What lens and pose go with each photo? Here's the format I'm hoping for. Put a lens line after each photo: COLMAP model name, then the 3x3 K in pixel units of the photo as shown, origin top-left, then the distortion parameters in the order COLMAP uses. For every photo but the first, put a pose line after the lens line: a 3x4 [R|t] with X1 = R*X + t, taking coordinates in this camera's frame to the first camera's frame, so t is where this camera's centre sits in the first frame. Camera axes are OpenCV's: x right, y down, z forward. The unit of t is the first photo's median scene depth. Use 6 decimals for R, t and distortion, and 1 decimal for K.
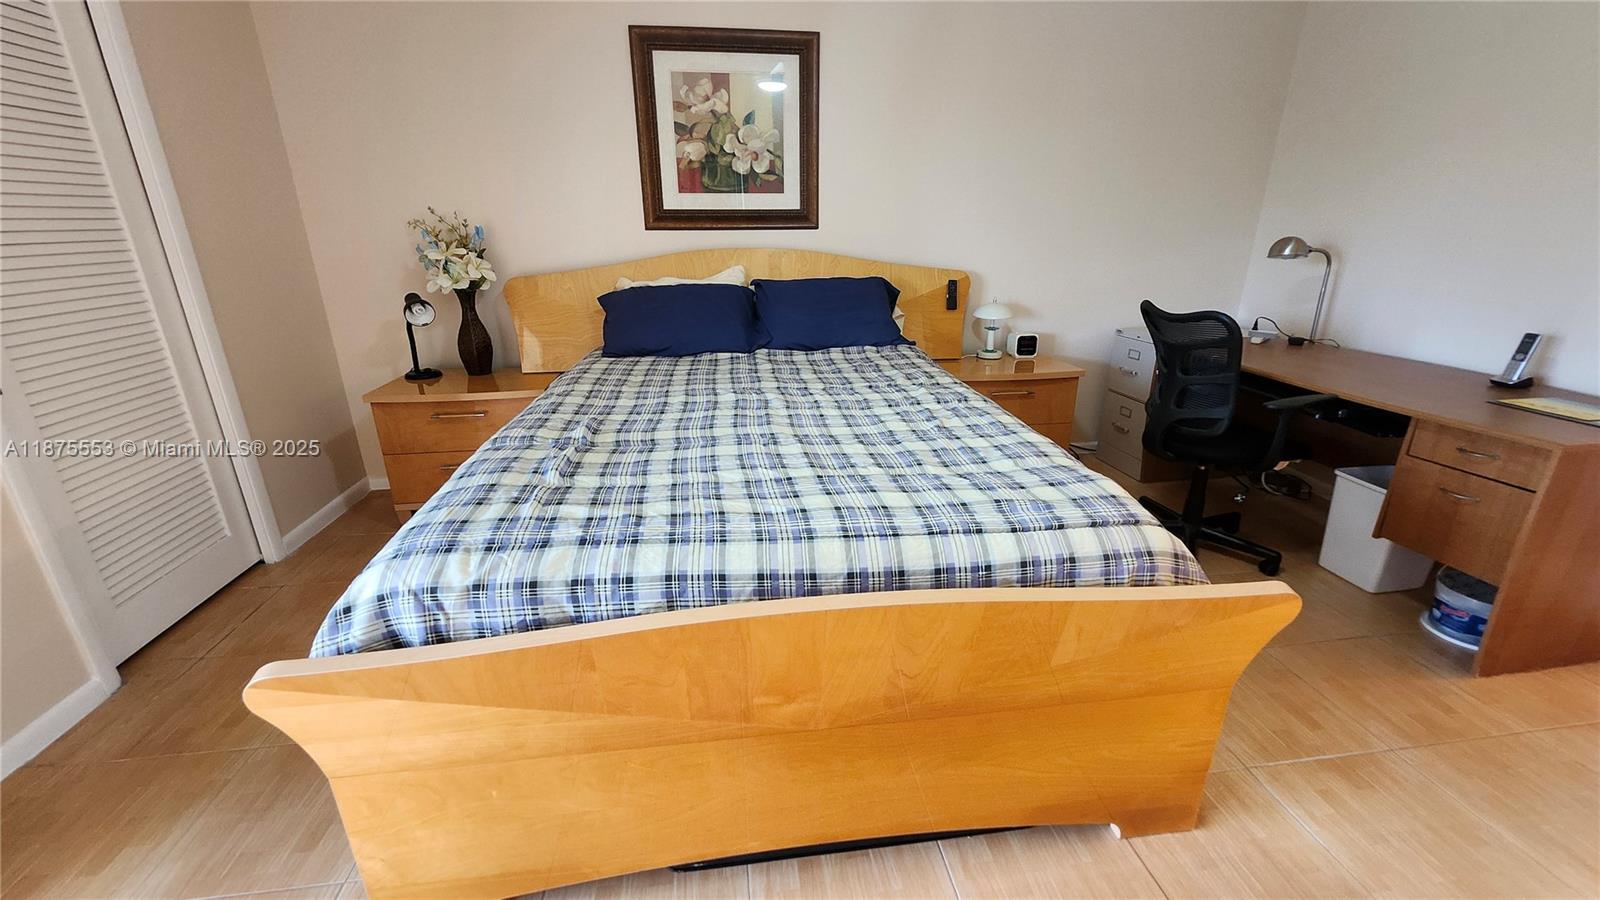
lens RADIAL K [[631.2, 0, 806.4], [0, 631.2, 447.3], [0, 0, 1]] dist [-0.000404, -0.000218]
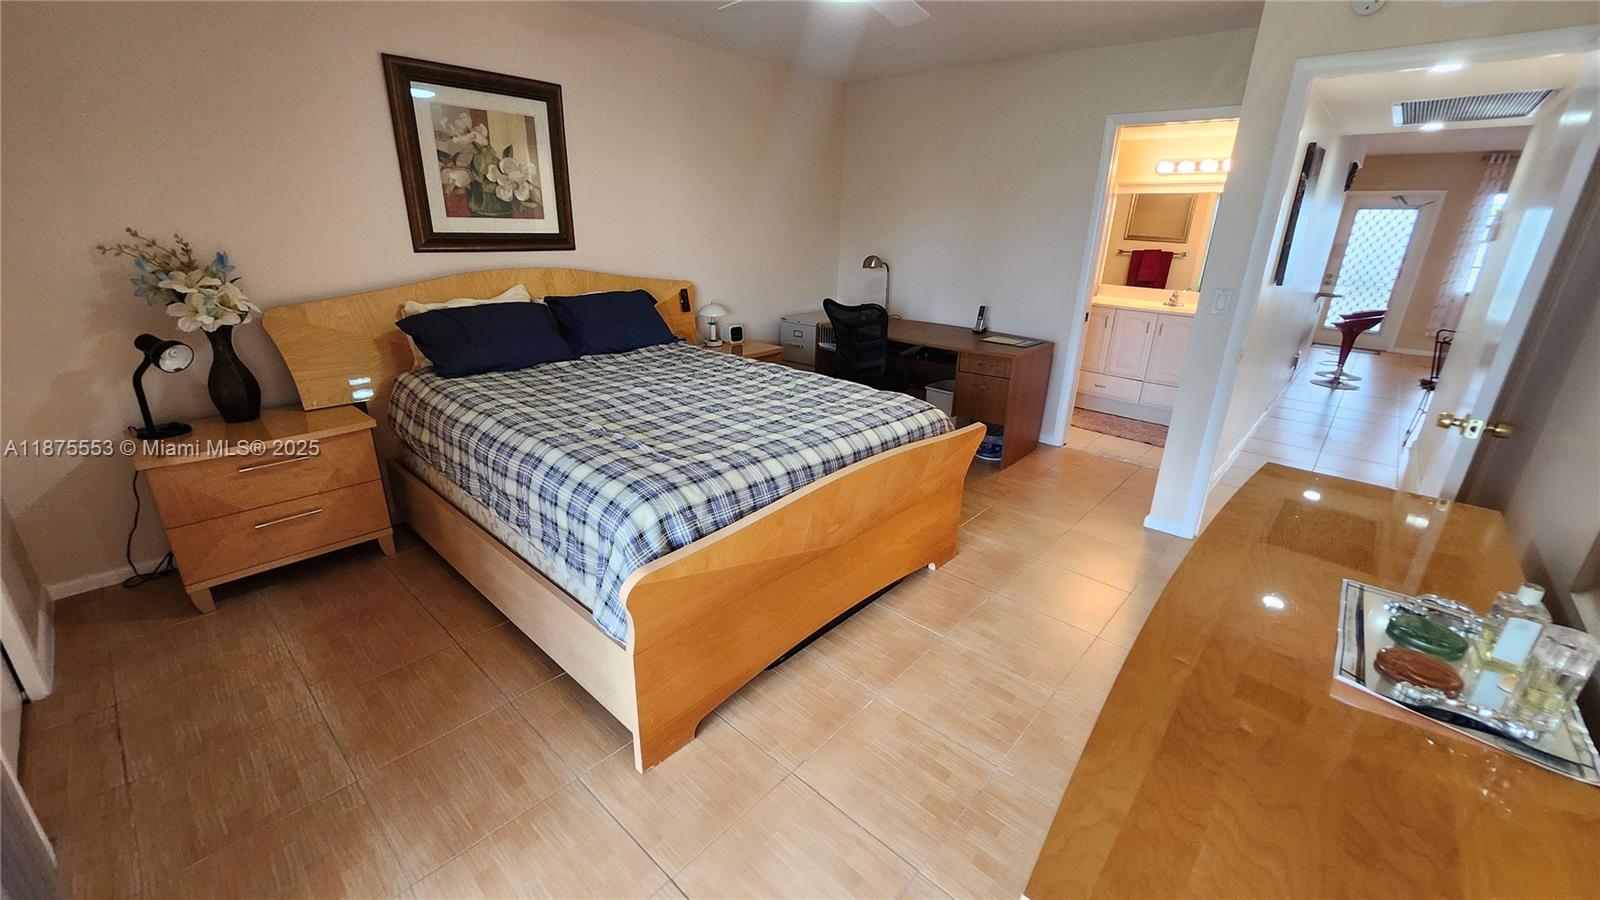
lens RADIAL K [[626.3, 0, 806.1], [0, 626.3, 450.8], [0, 0, 1]] dist [-0.000522, -0.000040]
pose [[0.765153, -0.200409, 0.611863, -0.486928], [0.189113, 0.978359, 0.083960, 0.001000], [-0.615448, 0.051469, 0.786495, -0.171494]]
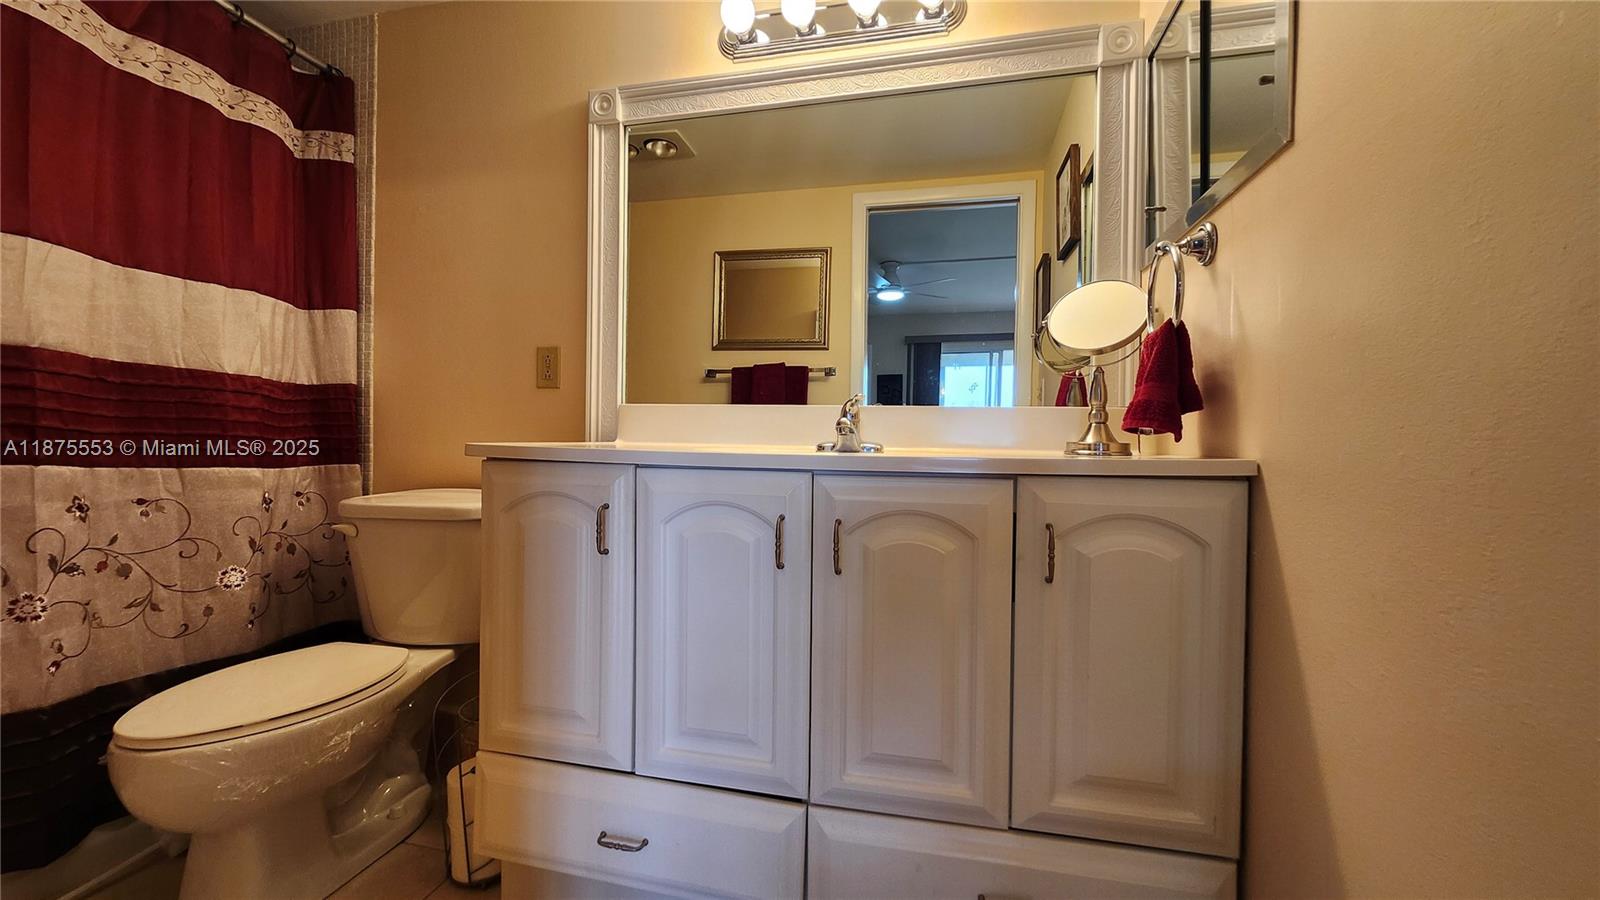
lens RADIAL K [[623.0, 0, 800.7], [0, 623.0, 445.4], [0, 0, 1]] dist [-0.007684, 0.000024]
pose [[0.355674, -0.002288, 0.934607, 1.012611], [0.298312, 0.947968, -0.111205, -0.016604], [-0.885723, 0.318357, 0.337850, 0.431664]]
